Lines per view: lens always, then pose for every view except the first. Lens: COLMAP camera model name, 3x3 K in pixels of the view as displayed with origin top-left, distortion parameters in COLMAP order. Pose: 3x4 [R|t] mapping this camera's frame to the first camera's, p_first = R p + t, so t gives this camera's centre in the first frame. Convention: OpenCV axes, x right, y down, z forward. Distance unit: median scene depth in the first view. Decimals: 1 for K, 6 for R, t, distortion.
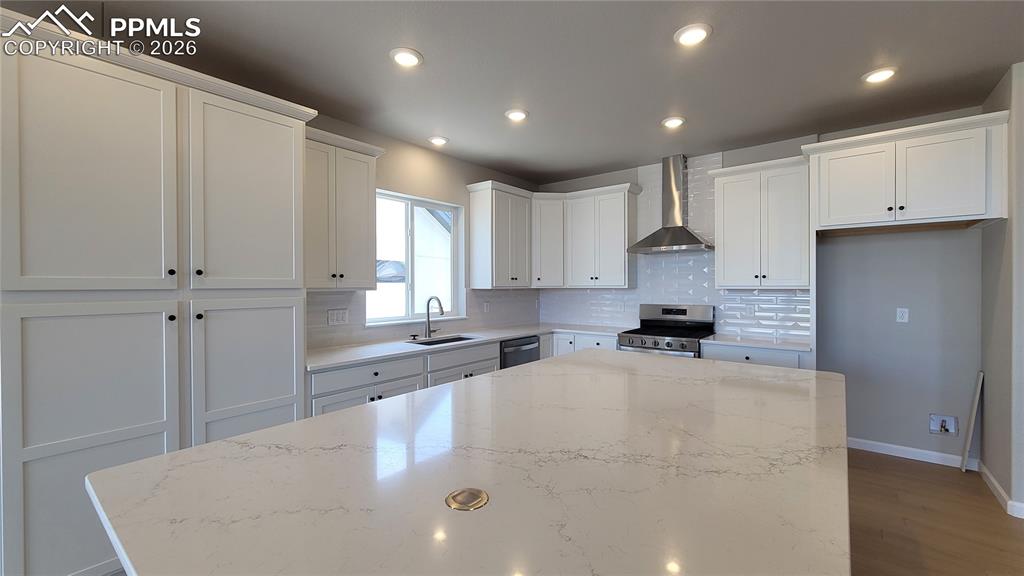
lens RADIAL K [[417.5, 0, 519.0], [0, 417.5, 285.7], [0, 0, 1]] dist [0.006579, -0.001224]
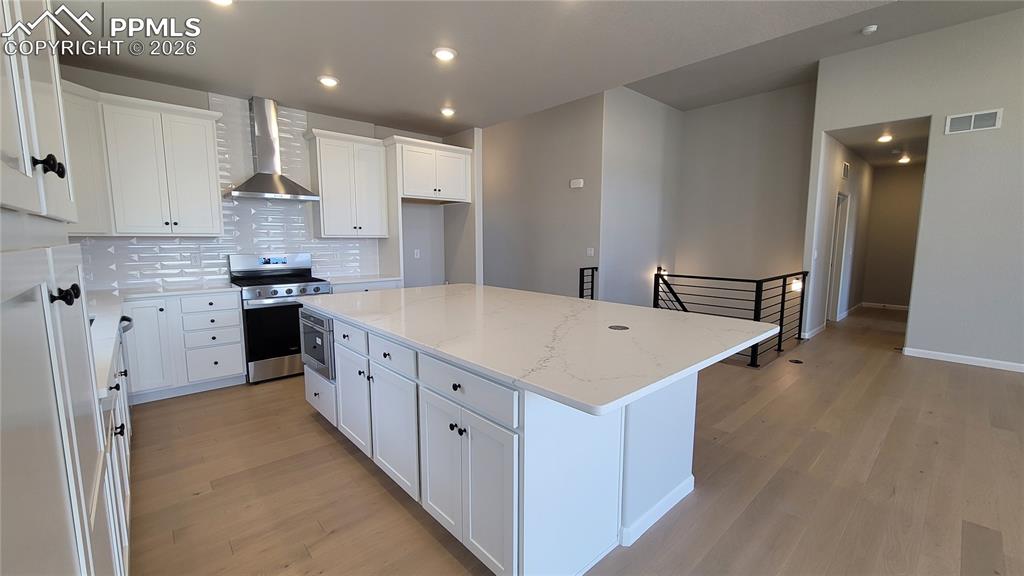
lens RADIAL K [[417.5, 0, 516.2], [0, 417.5, 288.0], [0, 0, 1]] dist [0.006579, -0.001224]
pose [[0.167148, -0.121865, 0.978371, -0.583313], [-0.005916, 0.992190, 0.124597, -0.001141], [-0.985914, -0.026614, 0.165122, 0.290719]]
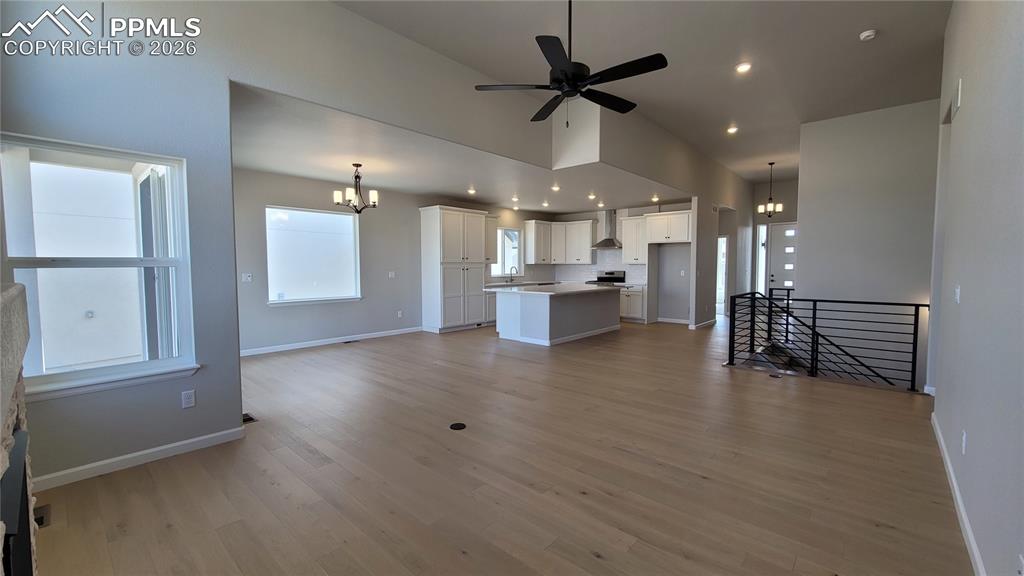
lens RADIAL K [[417.5, 0, 519.0], [0, 417.5, 285.5], [0, 0, 1]] dist [0.006579, -0.001224]
pose [[0.998117, 0.006164, -0.061033, -0.007123], [-0.003114, 0.998747, 0.049952, 0.013917], [0.061264, -0.049668, 0.996885, -1.633731]]
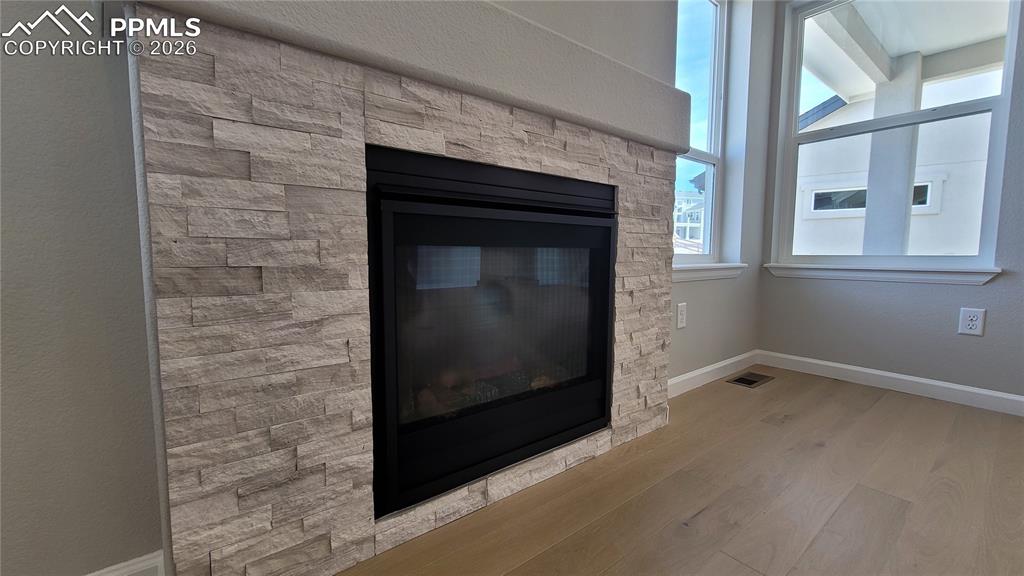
lens RADIAL K [[417.5, 0, 513.4], [0, 417.5, 288.6], [0, 0, 1]] dist [0.006579, -0.001224]
pose [[-0.229743, 0.093095, -0.968789, -0.069125], [-0.004135, 0.995312, 0.096625, 0.185679], [0.973243, 0.026205, -0.228281, -1.303560]]
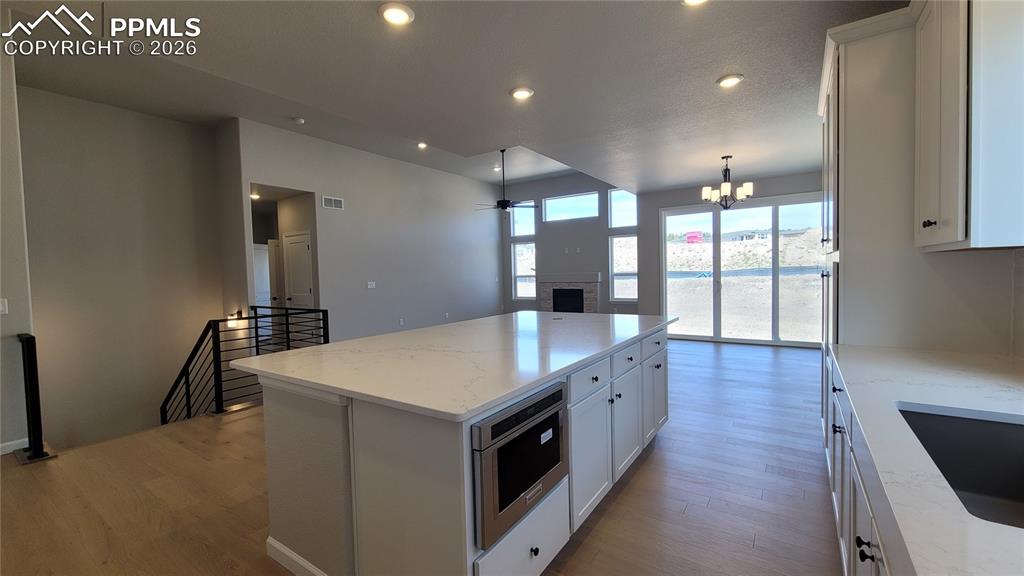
lens RADIAL K [[417.5, 0, 513.0], [0, 417.5, 291.7], [0, 0, 1]] dist [0.006579, -0.001224]
pose [[-0.997813, 0.035703, -0.055622, 0.125085], [0.033135, 0.998373, 0.046411, 0.018602], [0.057189, 0.044467, -0.997373, 1.183222]]
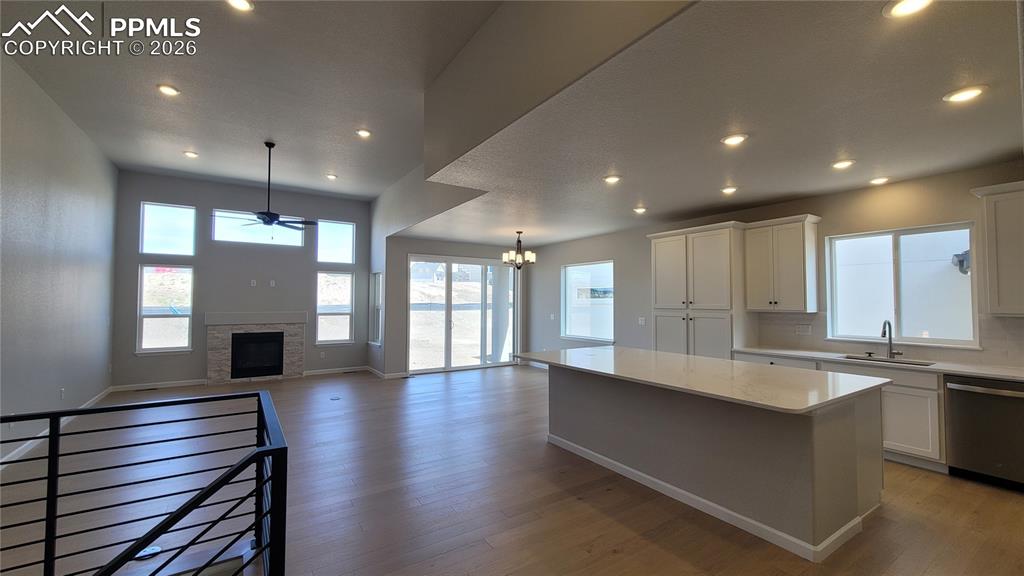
lens RADIAL K [[417.5, 0, 509.7], [0, 417.5, 291.7], [0, 0, 1]] dist [0.006579, -0.001224]
pose [[-0.329249, -0.018106, -0.944070, 1.141797], [-0.001551, 0.999825, -0.018634, -0.026875], [0.944242, -0.004671, -0.329219, 0.426716]]
